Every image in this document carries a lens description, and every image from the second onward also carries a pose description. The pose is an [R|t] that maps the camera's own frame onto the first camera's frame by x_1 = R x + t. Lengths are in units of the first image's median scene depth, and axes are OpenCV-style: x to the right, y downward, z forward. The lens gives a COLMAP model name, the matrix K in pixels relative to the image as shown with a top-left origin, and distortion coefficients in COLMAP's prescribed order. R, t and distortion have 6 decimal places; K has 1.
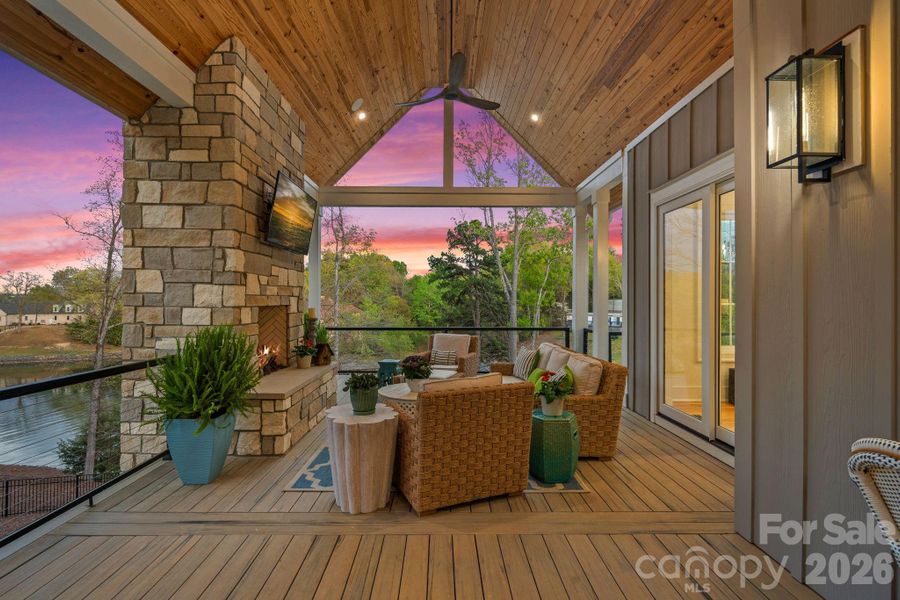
lens RADIAL K [[417.0, 0, 456.3], [0, 417.0, 298.7], [0, 0, 1]] dist [0.000131, 0.000014]
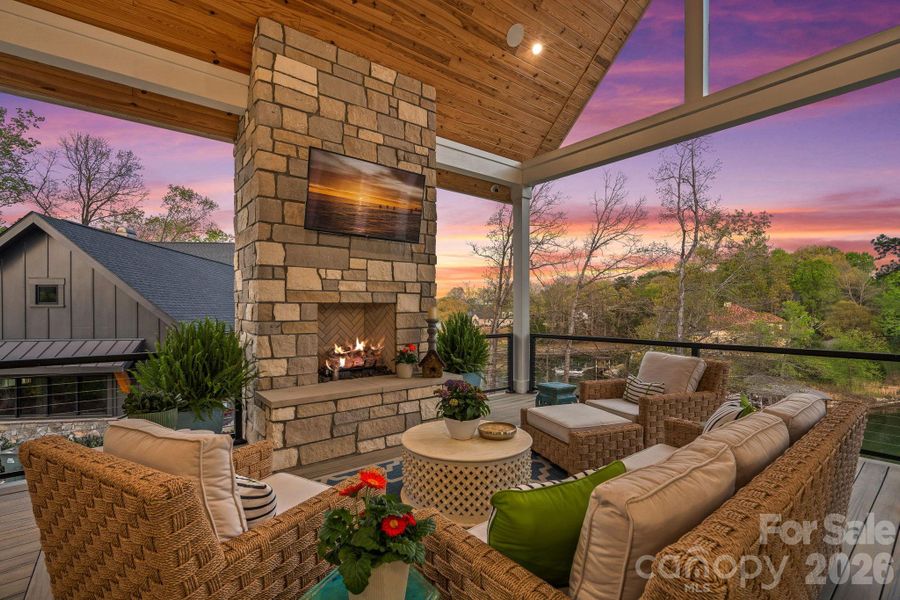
lens RADIAL K [[417.0, 0, 464.6], [0, 417.0, 310.3], [0, 0, 1]] dist [0.000131, 0.000014]
pose [[0.600172, -0.001734, -0.799869, 0.455297], [0.007213, 0.999969, 0.003244, 0.034671], [0.799839, -0.007716, 0.600165, 0.711501]]
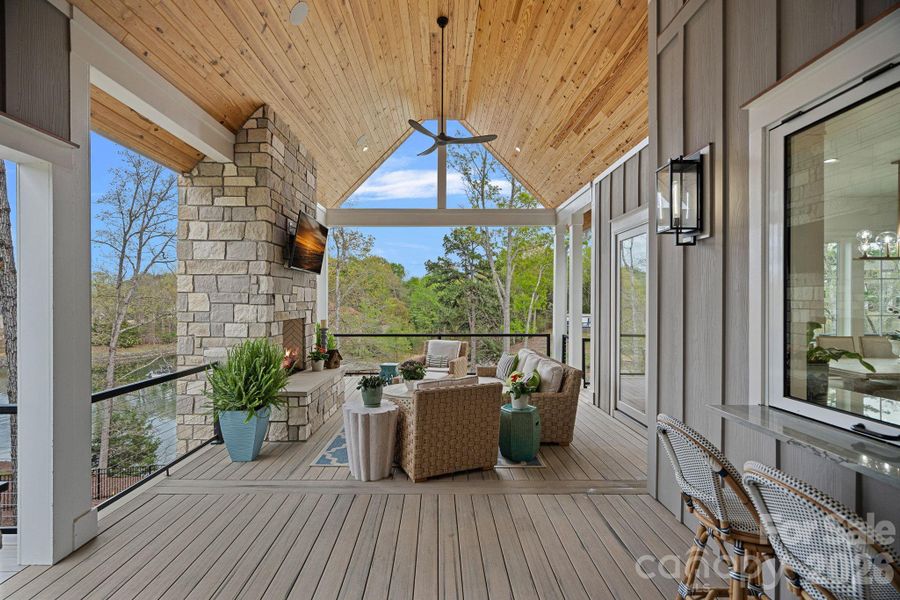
lens RADIAL K [[415.3, 0, 457.0], [0, 415.3, 301.6], [0, 0, 1]] dist [-0.000019, -0.000179]
pose [[0.999970, 0.001256, 0.007645, 0.025719], [-0.001288, 0.999991, 0.004113, -0.043532], [-0.007640, -0.004123, 0.999962, -0.220659]]
